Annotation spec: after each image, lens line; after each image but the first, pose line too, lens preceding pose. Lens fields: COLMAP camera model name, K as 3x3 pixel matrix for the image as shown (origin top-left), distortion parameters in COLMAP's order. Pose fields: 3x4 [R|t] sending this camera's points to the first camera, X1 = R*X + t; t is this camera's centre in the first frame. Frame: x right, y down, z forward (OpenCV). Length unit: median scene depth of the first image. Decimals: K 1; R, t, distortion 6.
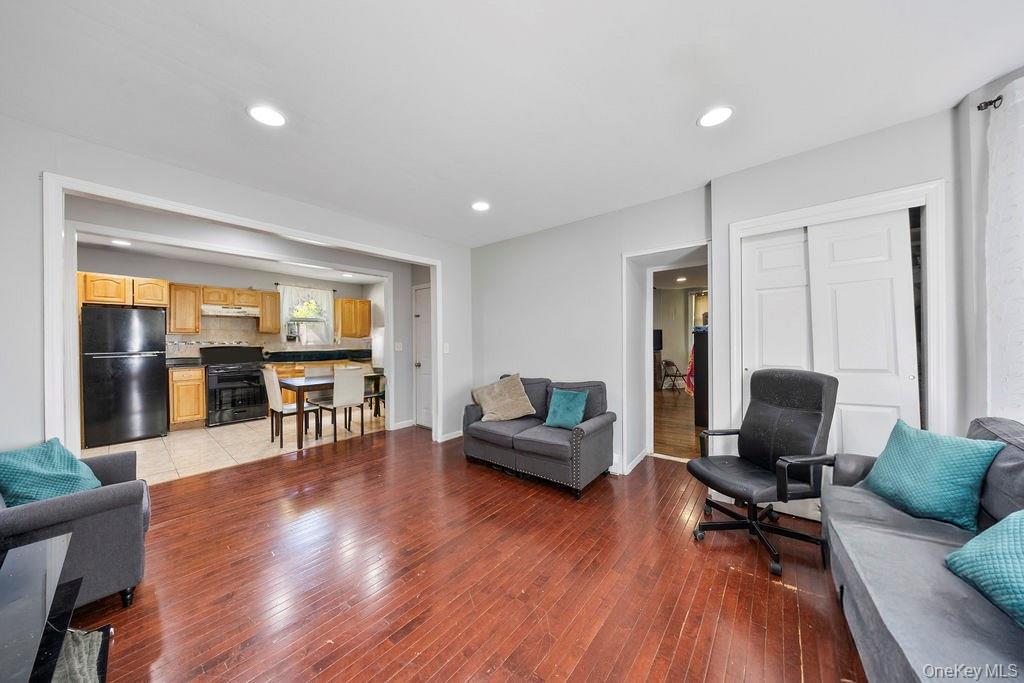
lens RADIAL K [[332.5, 0, 512.0], [0, 332.5, 341.5], [0, 0, 1]] dist [-0.000537, -0.000018]
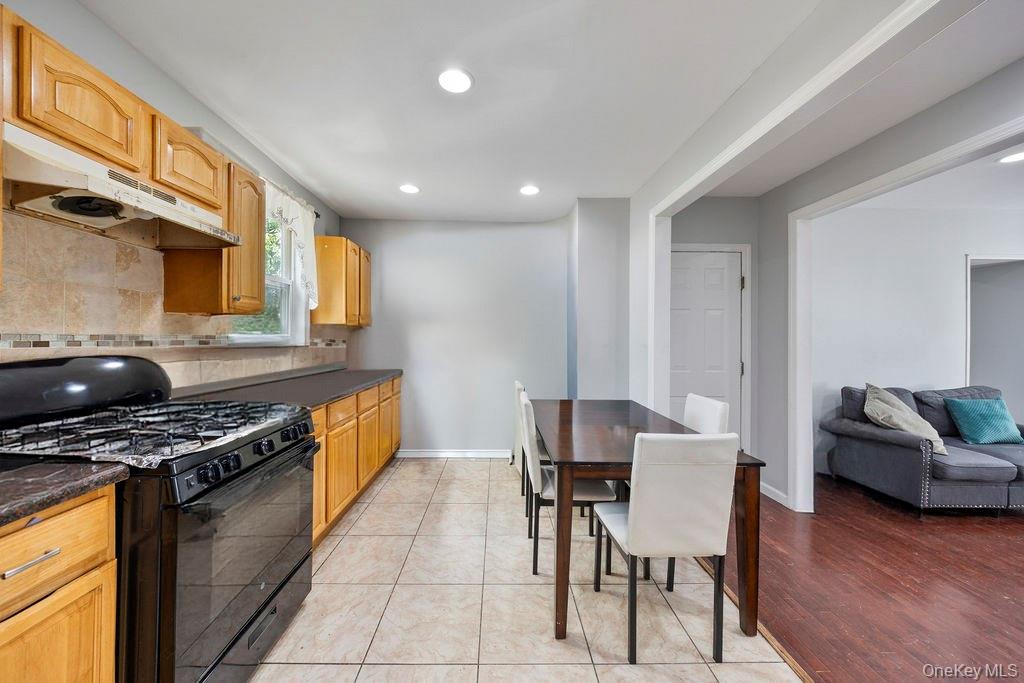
lens RADIAL K [[350.5, 0, 510.8], [0, 350.5, 336.8], [0, 0, 1]] dist [-0.001157, -0.000127]
pose [[0.752853, 0.013102, 0.658058, -0.989975], [-0.007934, 0.999910, -0.010832, 0.001443], [-0.658141, 0.002934, 0.752889, 0.802451]]
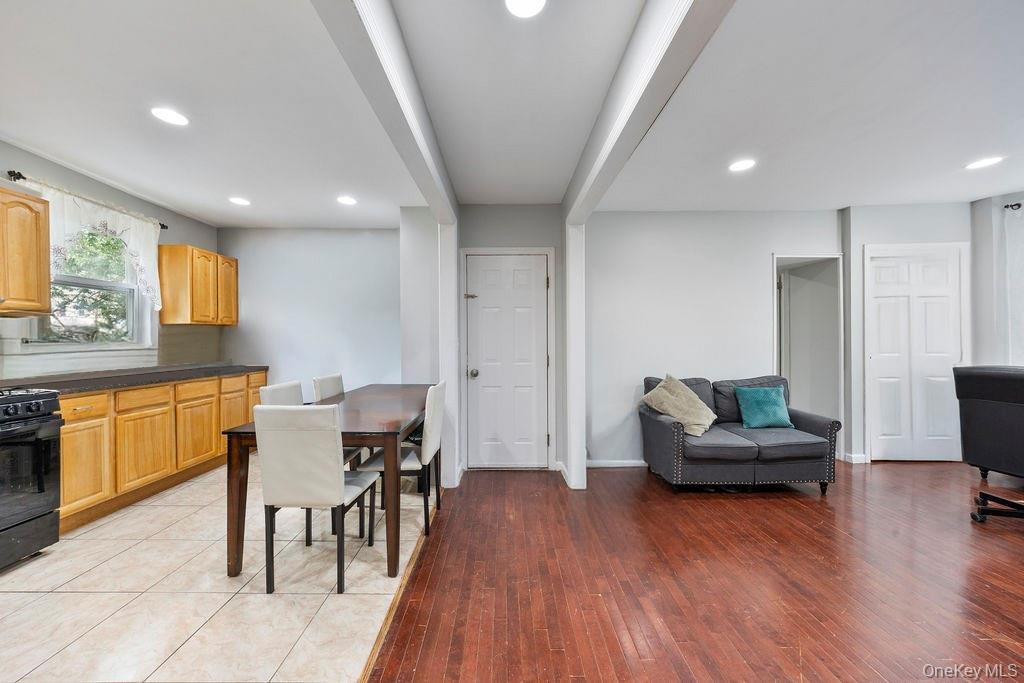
lens RADIAL K [[354.8, 0, 512.0], [0, 354.8, 341.5], [0, 0, 1]] dist [0.001445, -0.000007]
pose [[0.764645, 0.001619, 0.644450, -0.744064], [0.001437, 0.999990, -0.004218, 0.013811], [-0.644450, 0.004151, 0.764635, 0.489450]]
